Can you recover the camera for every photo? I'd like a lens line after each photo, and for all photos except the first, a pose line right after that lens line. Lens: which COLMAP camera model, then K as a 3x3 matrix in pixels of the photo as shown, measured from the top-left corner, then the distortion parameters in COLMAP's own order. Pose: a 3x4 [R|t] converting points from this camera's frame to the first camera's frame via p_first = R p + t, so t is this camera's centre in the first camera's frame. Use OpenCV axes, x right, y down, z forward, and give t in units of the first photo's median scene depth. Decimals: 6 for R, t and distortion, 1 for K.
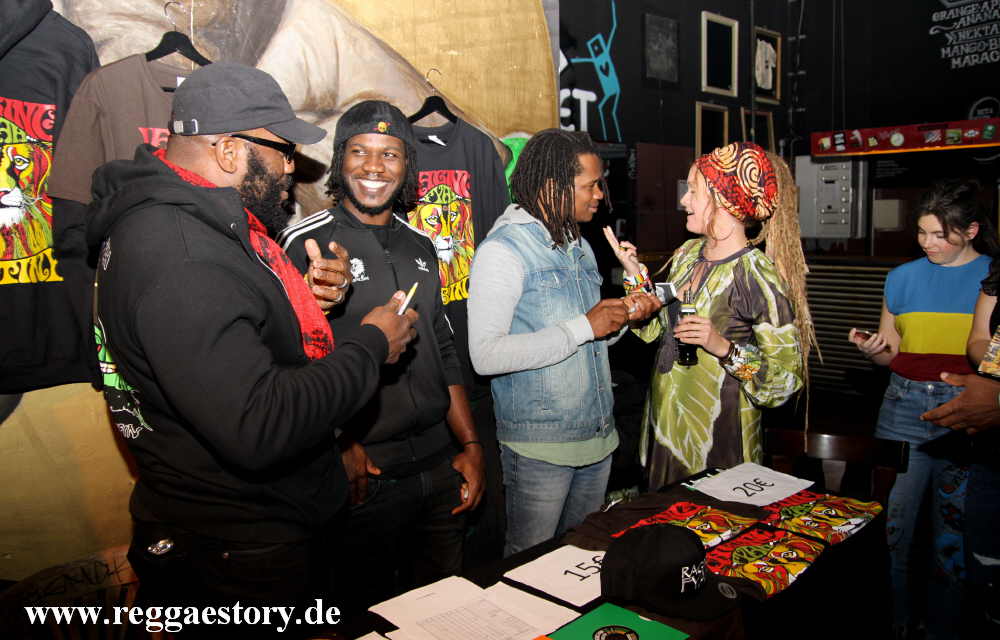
lens RADIAL K [[816.0, 0, 496.5], [0, 816.0, 312.2], [0, 0, 1]] dist [-0.121602, 0.078290]
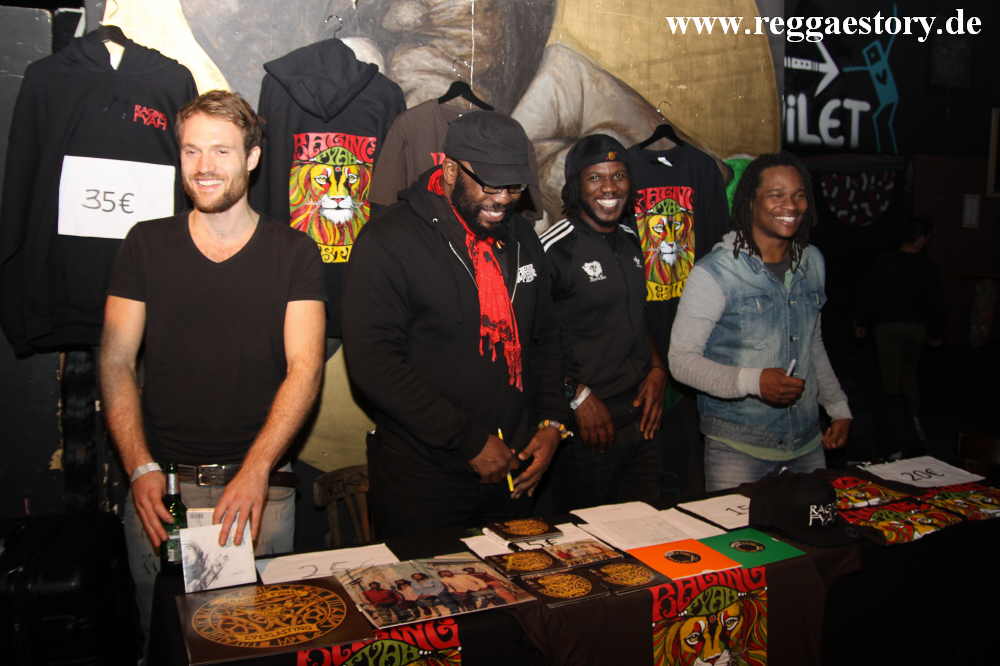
lens RADIAL K [[935.9, 0, 501.8], [0, 935.9, 328.8], [0, 0, 1]] dist [-0.095664, 0.000000]
pose [[0.948143, 0.058152, -0.312479, 0.157437], [-0.060028, 0.998190, 0.003620, 0.047844], [0.312124, 0.015325, 0.949918, -0.411333]]
